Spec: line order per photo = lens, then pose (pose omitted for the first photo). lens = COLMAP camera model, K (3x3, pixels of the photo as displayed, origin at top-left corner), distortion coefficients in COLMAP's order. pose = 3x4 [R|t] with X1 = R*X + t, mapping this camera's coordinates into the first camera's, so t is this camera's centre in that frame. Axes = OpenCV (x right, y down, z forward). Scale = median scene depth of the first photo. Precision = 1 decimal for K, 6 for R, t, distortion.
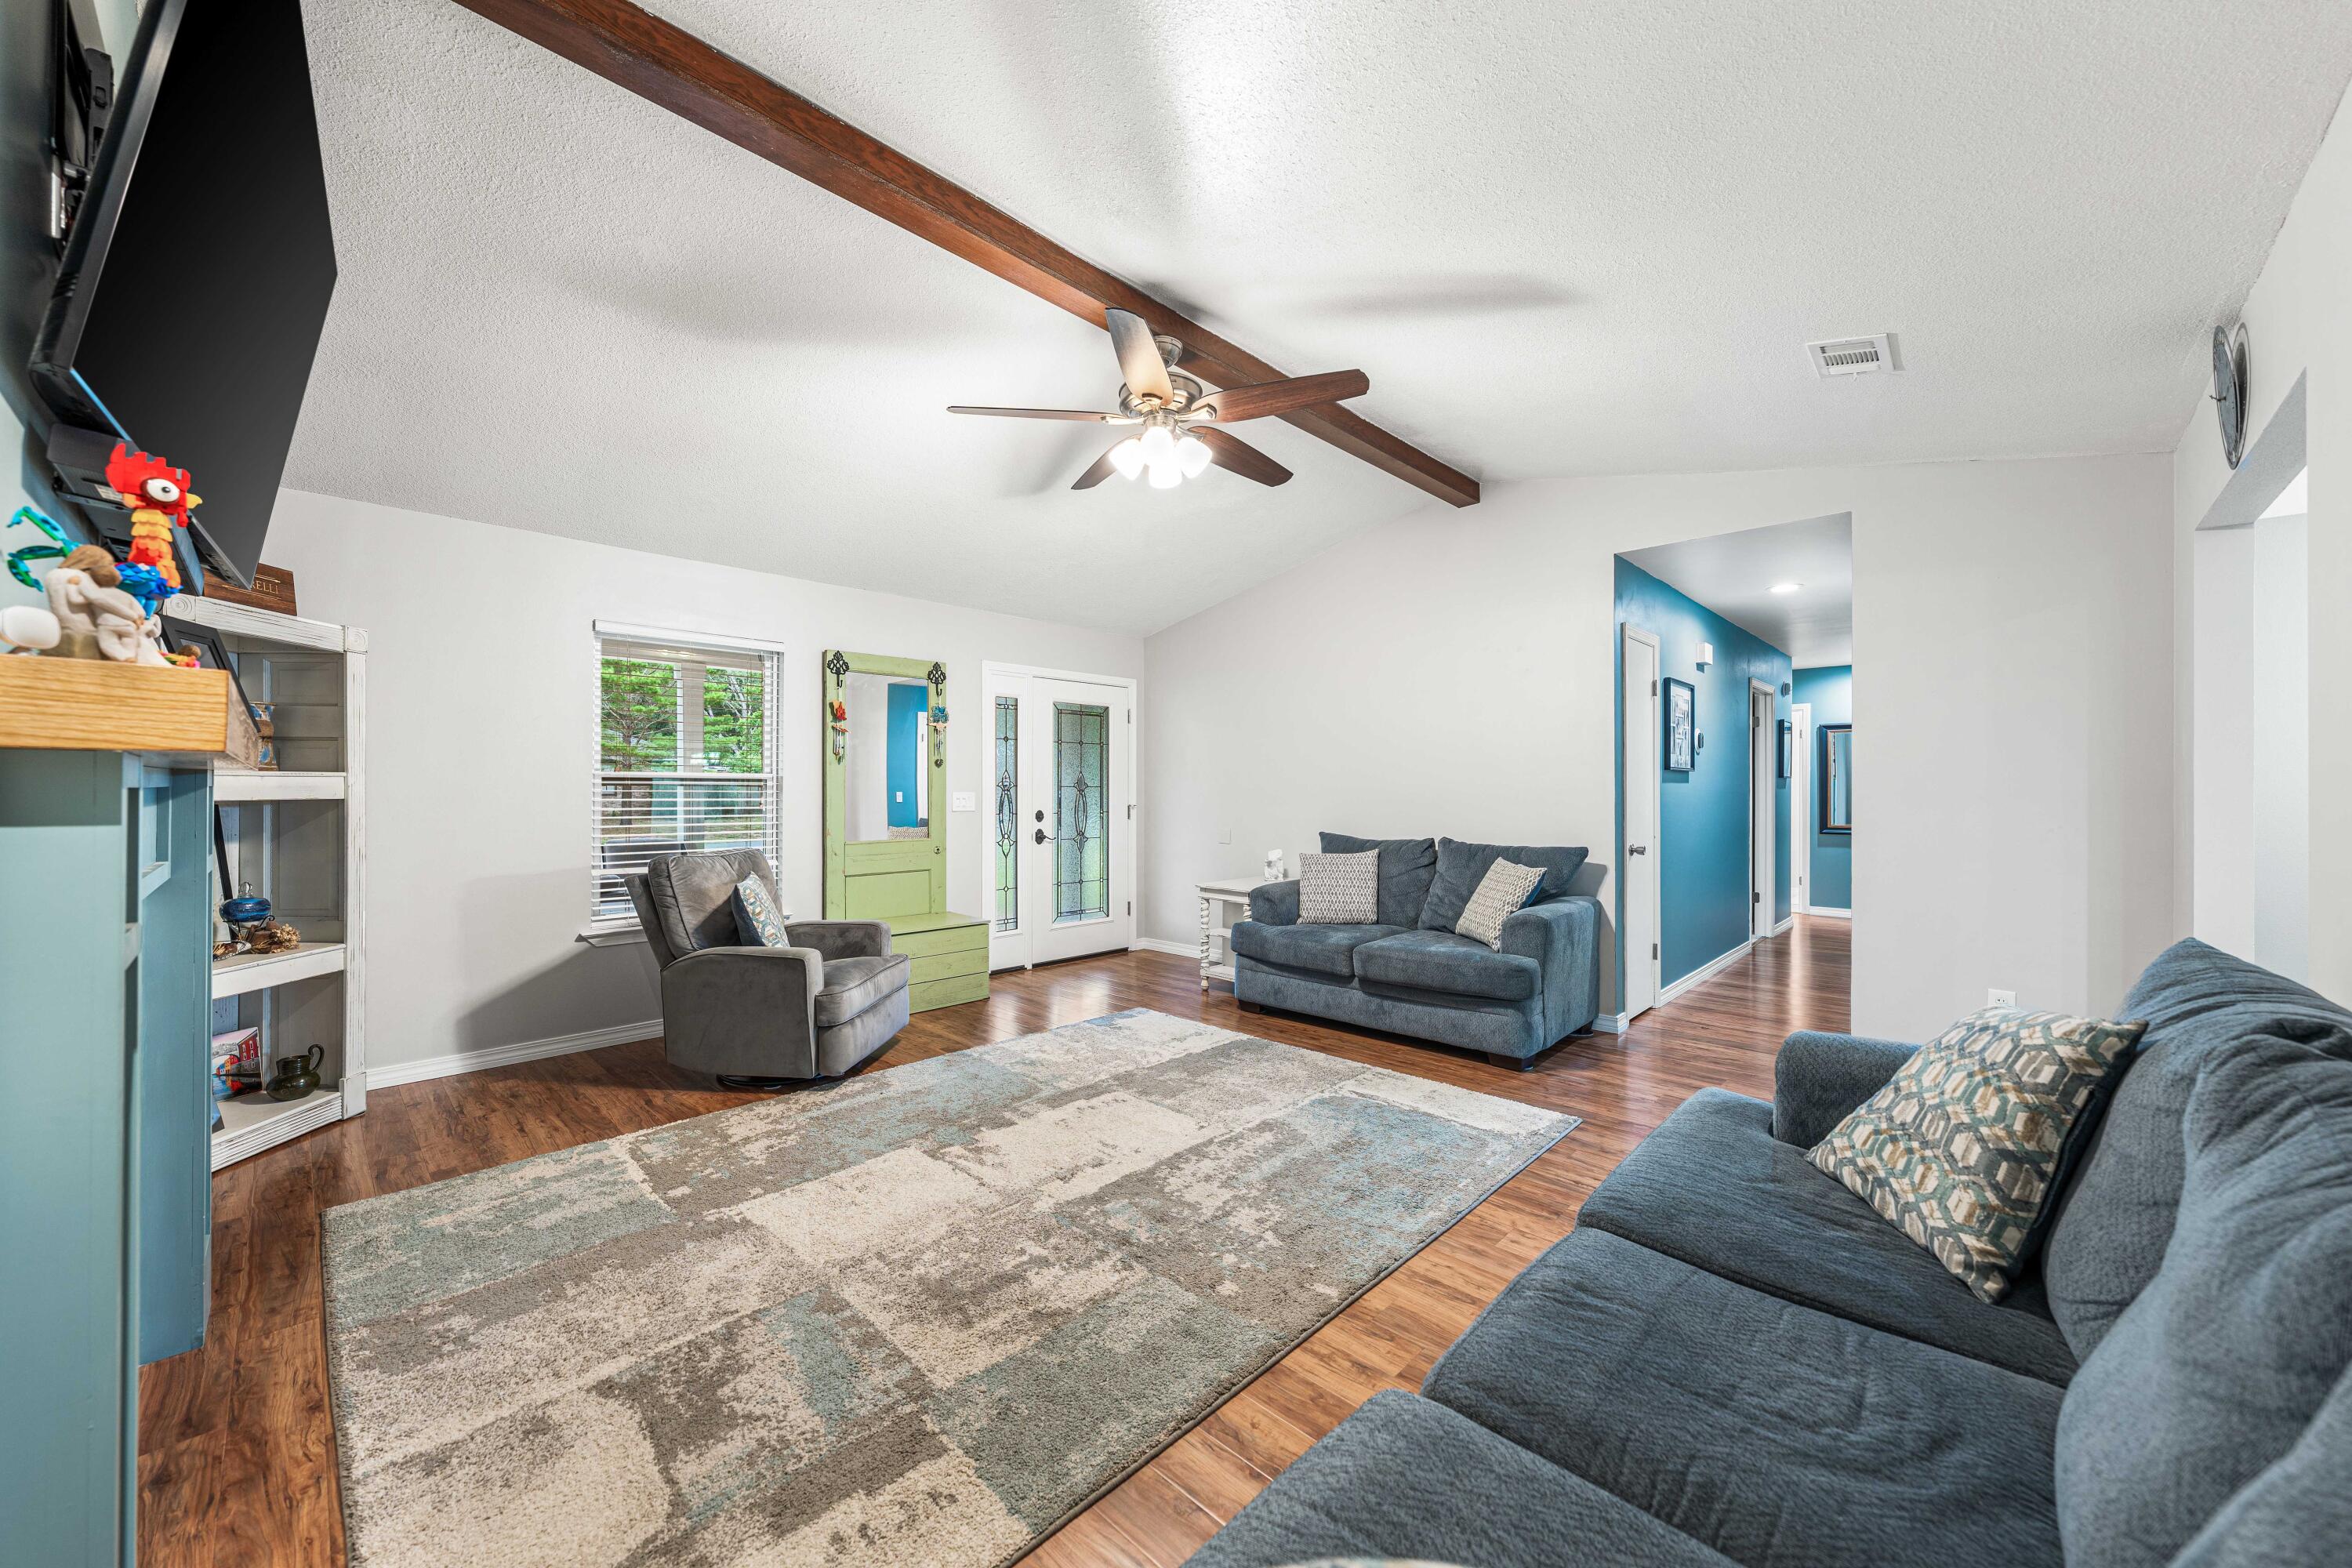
lens RADIAL K [[860.4, 0, 1178.0], [0, 860.4, 784.8], [0, 0, 1]] dist [-0.001164, -0.000083]
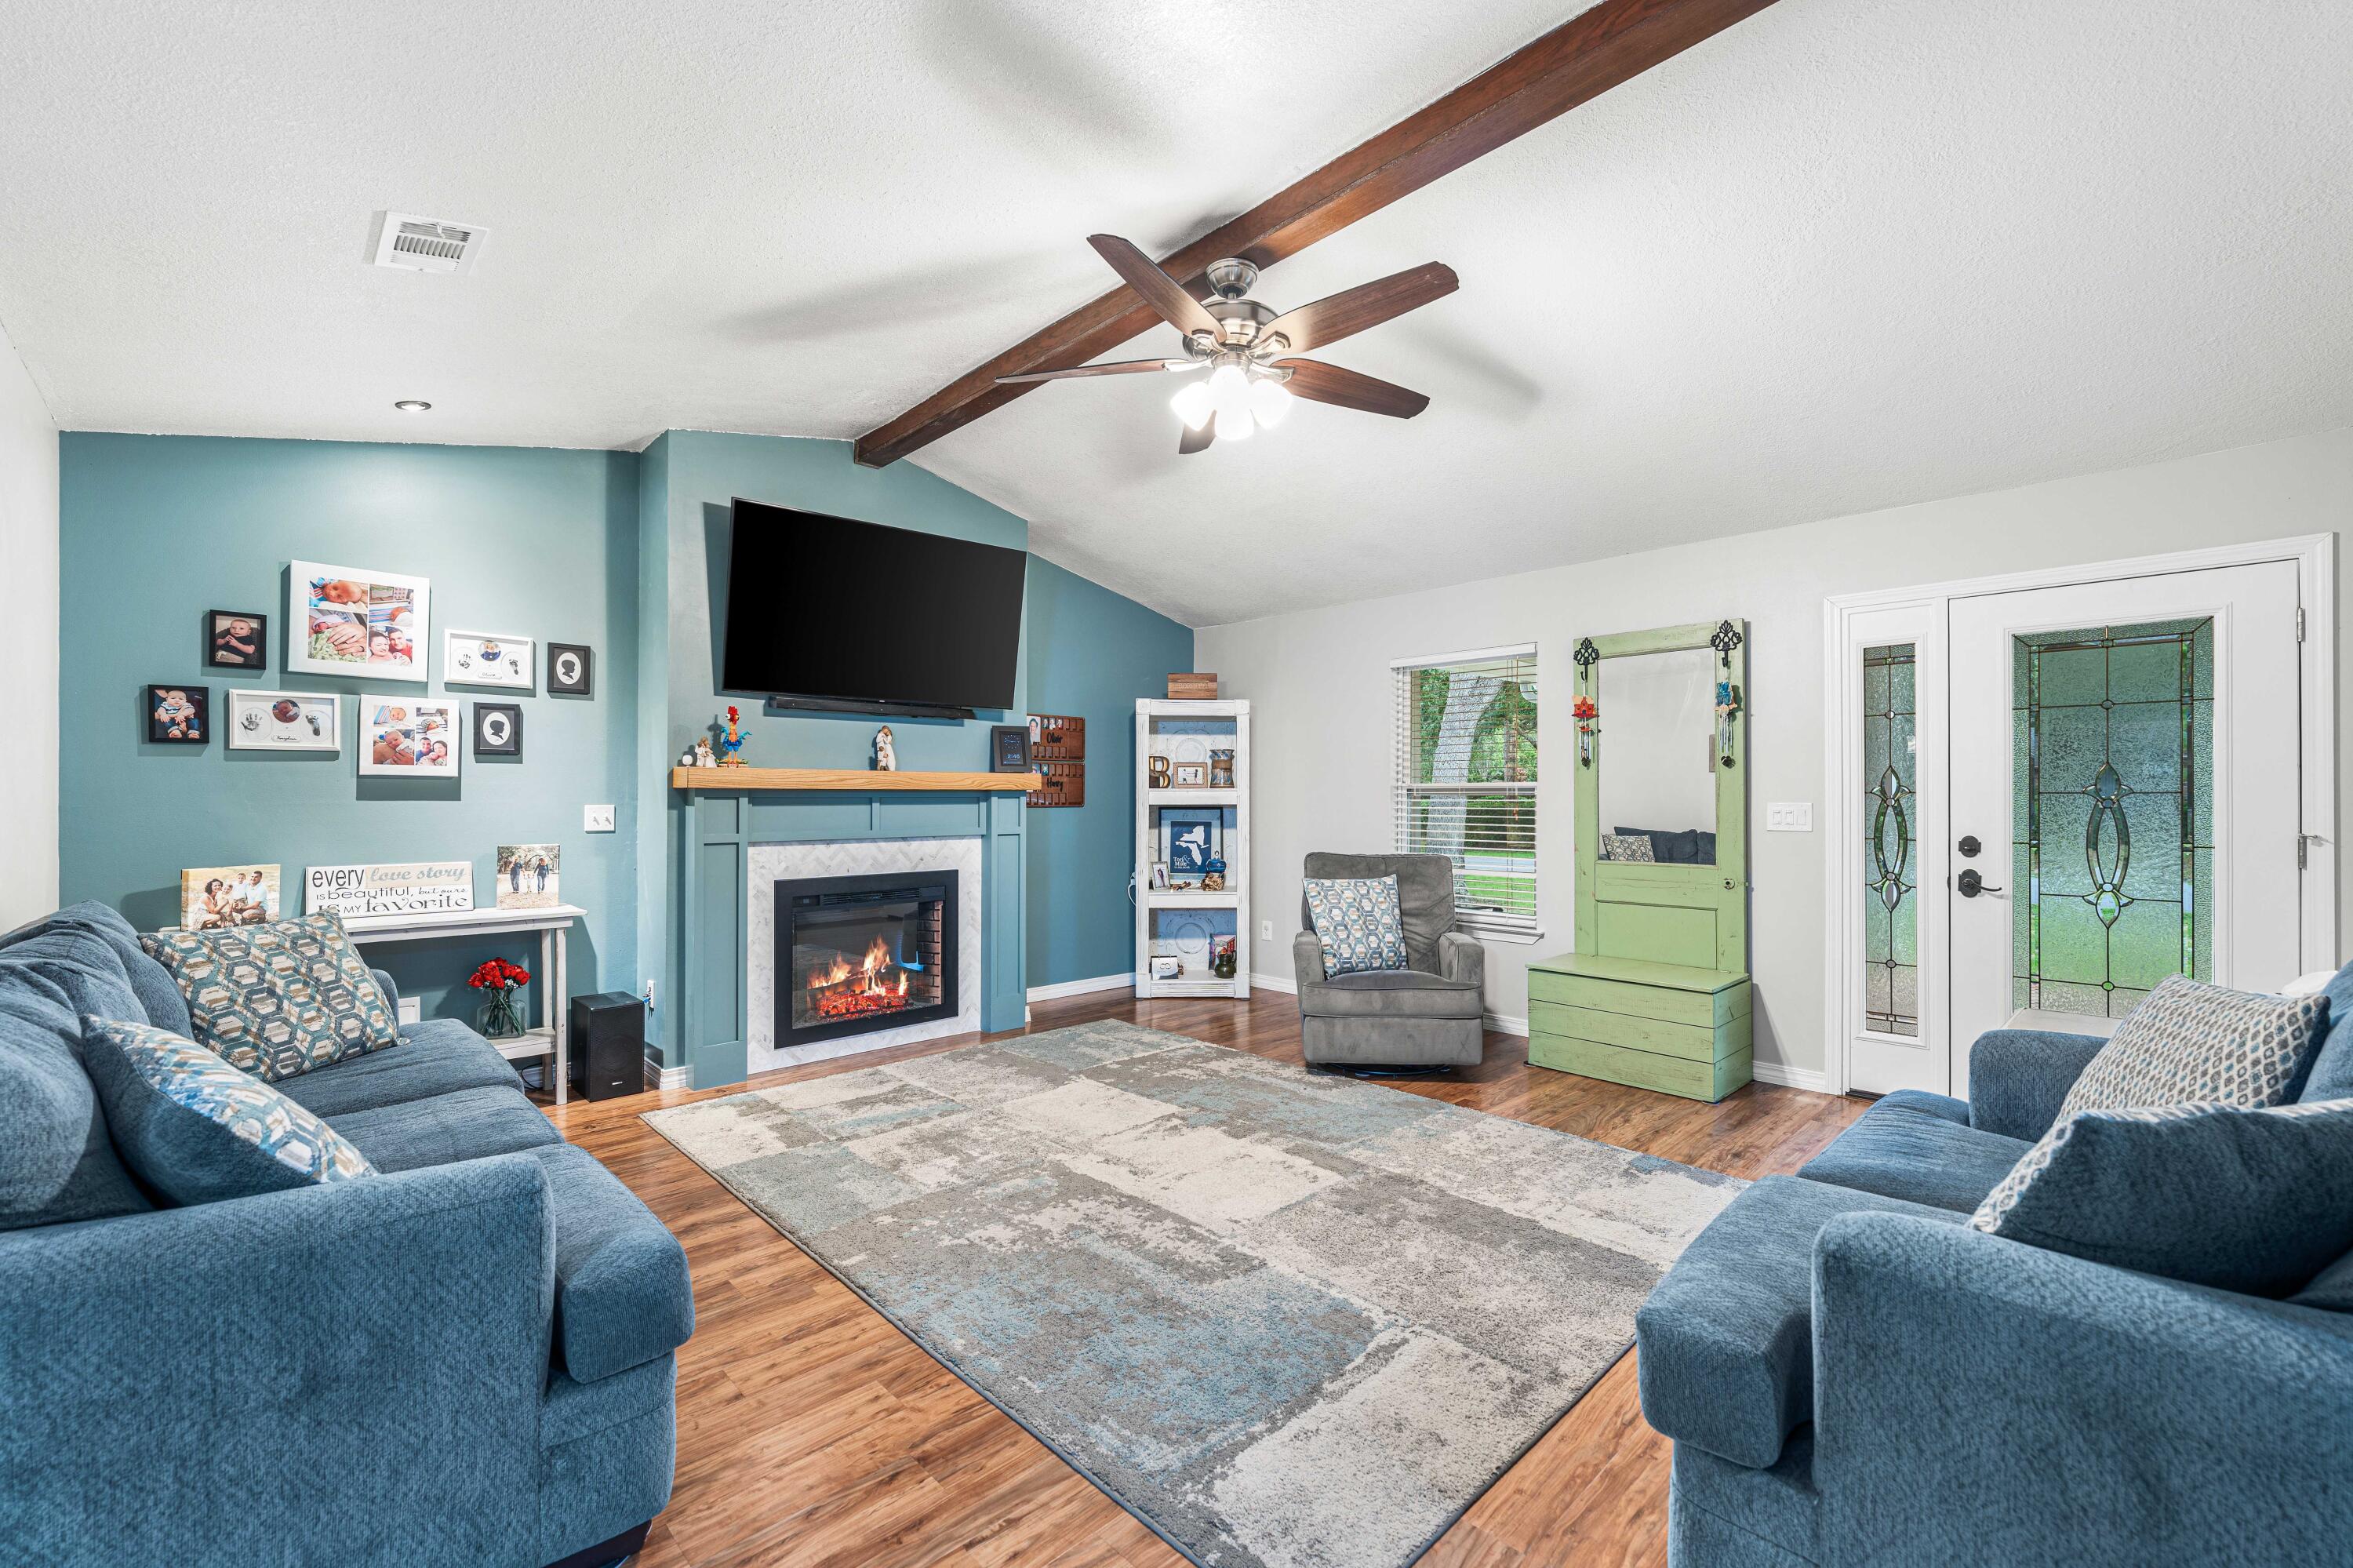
lens RADIAL K [[973.2, 0, 1169.6], [0, 973.2, 783.7], [0, 0, 1]] dist [-0.000091, -0.000037]
pose [[-0.042194, -0.016202, -0.998978, 0.985910], [0.004413, 0.999856, -0.016402, 0.007808], [0.999100, -0.005101, -0.042116, 1.031115]]
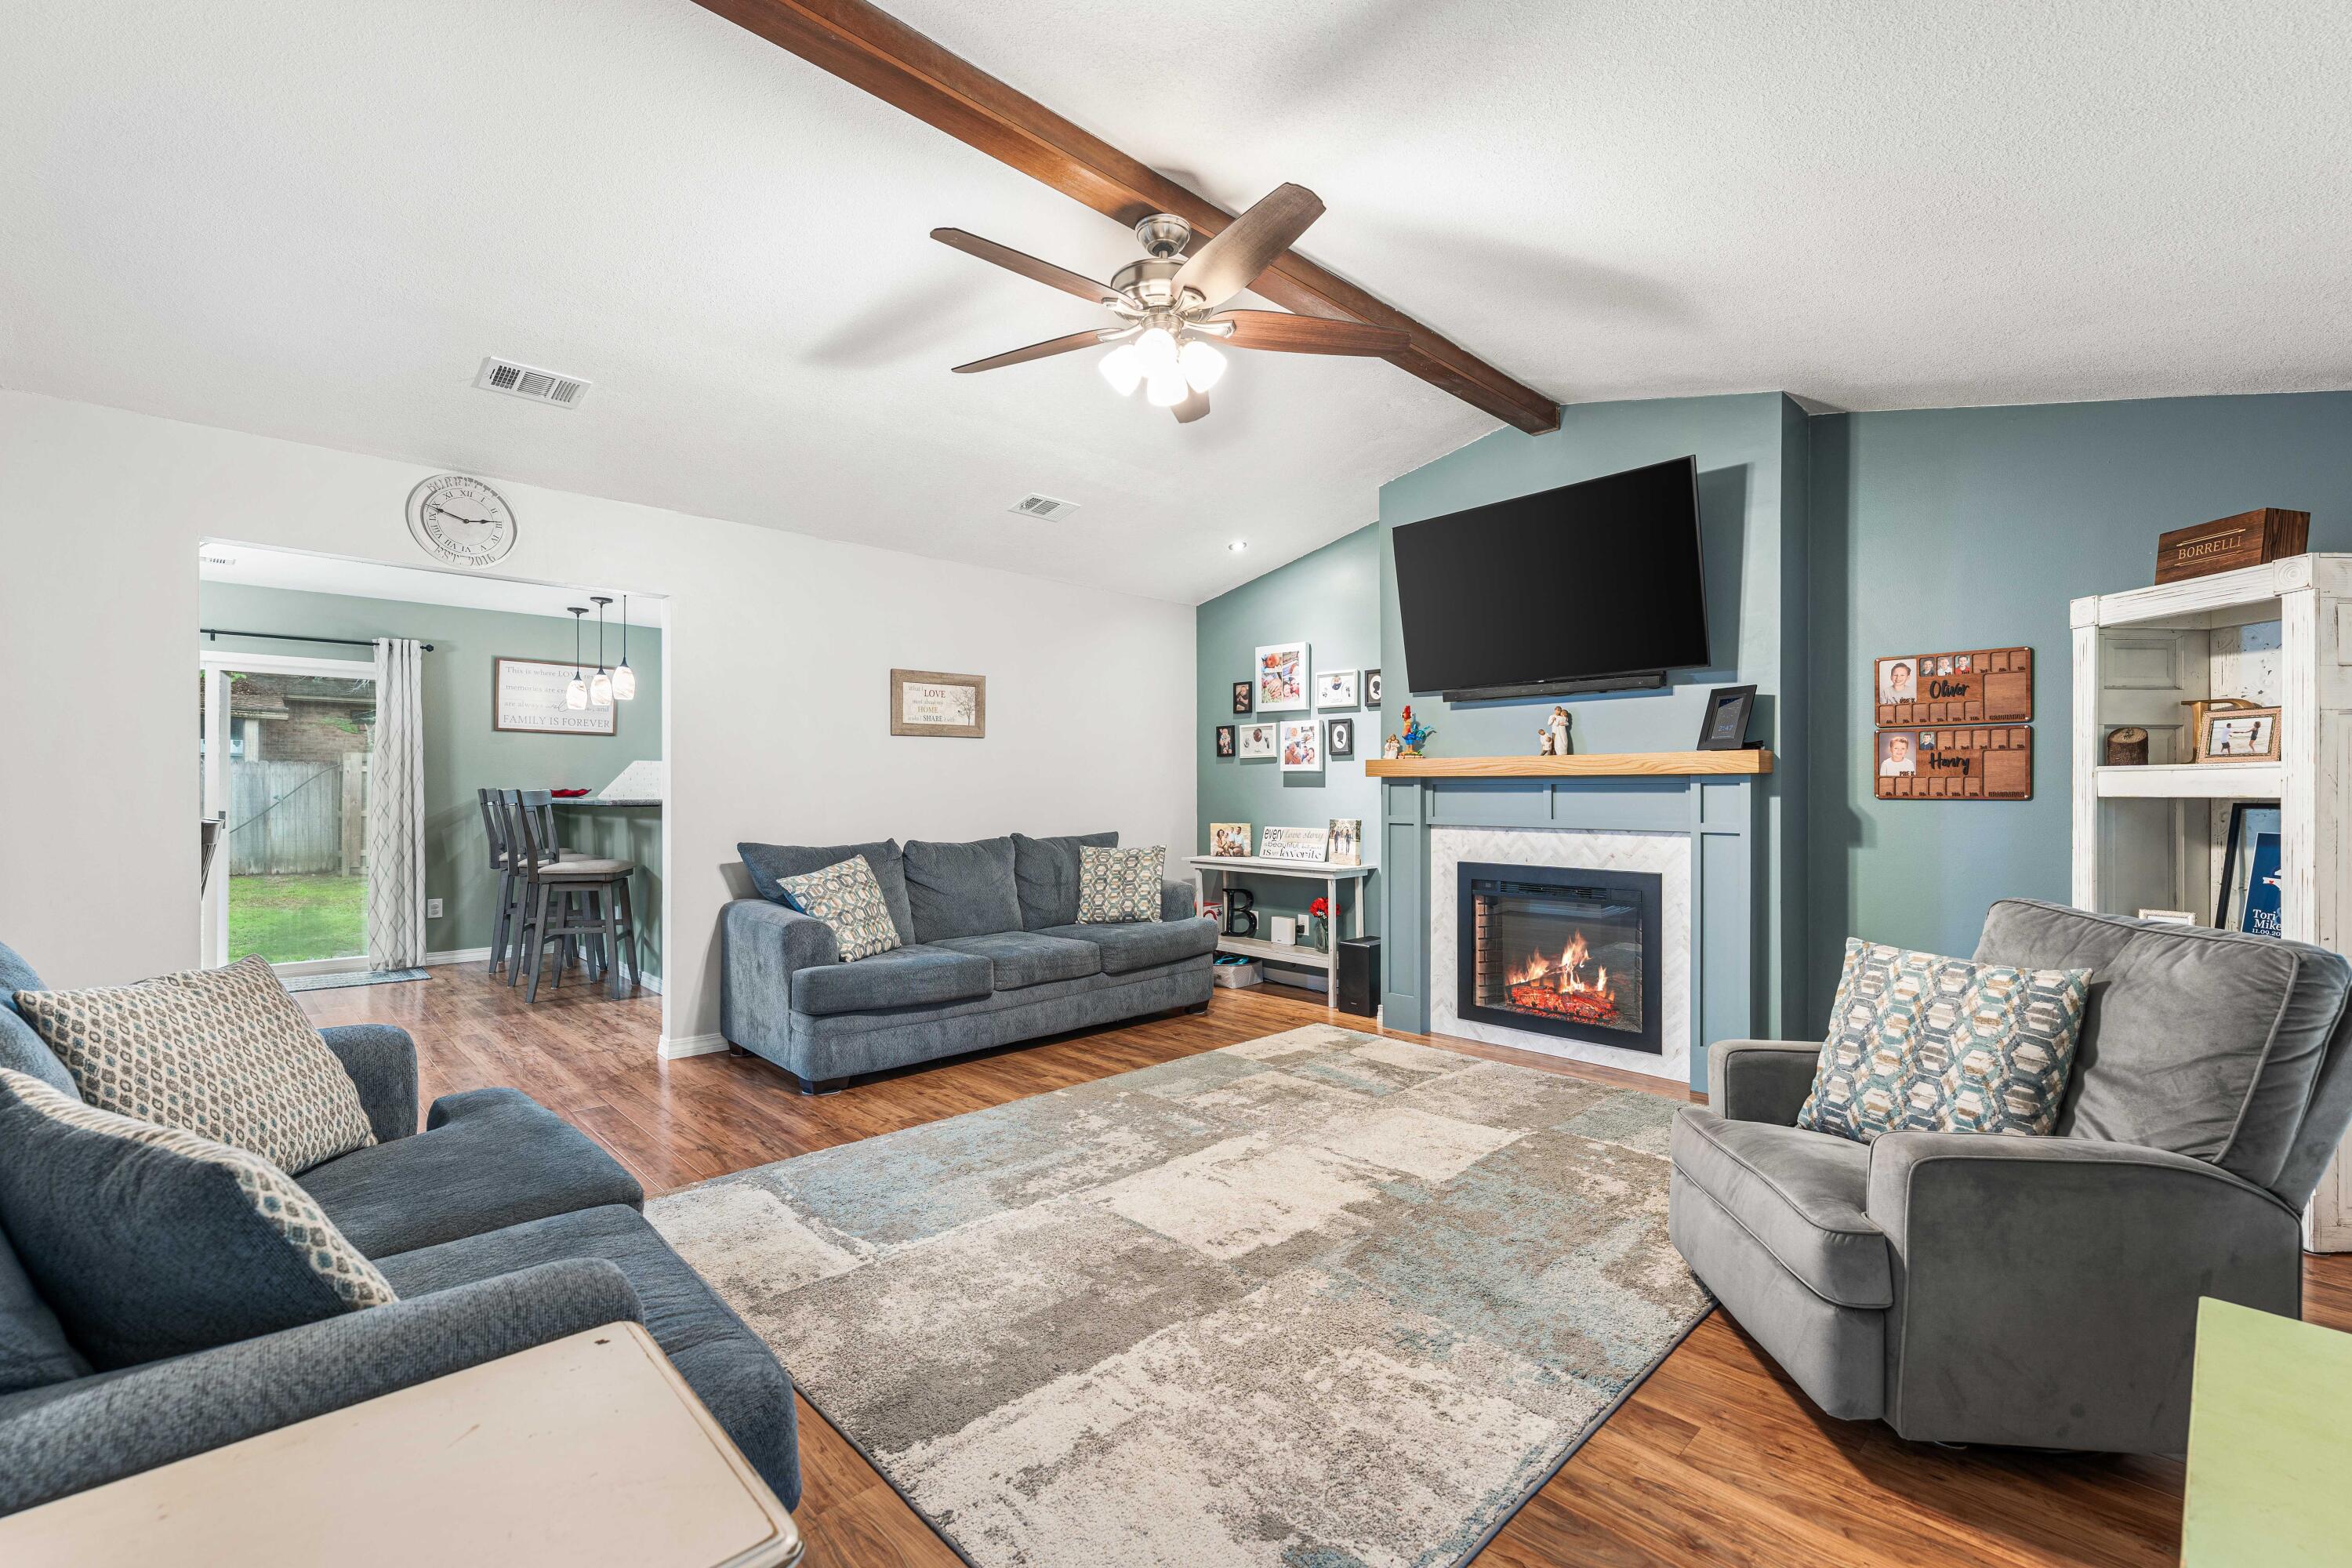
lens RADIAL K [[1007.9, 0, 1172.5], [0, 1007.9, 770.3], [0, 0, 1]] dist [0.002208, -0.000118]
pose [[-0.999395, -0.003995, 0.034549, -0.068126], [-0.004802, 0.999717, -0.023305, 0.019484], [-0.034446, -0.023457, -0.999131, 2.048729]]
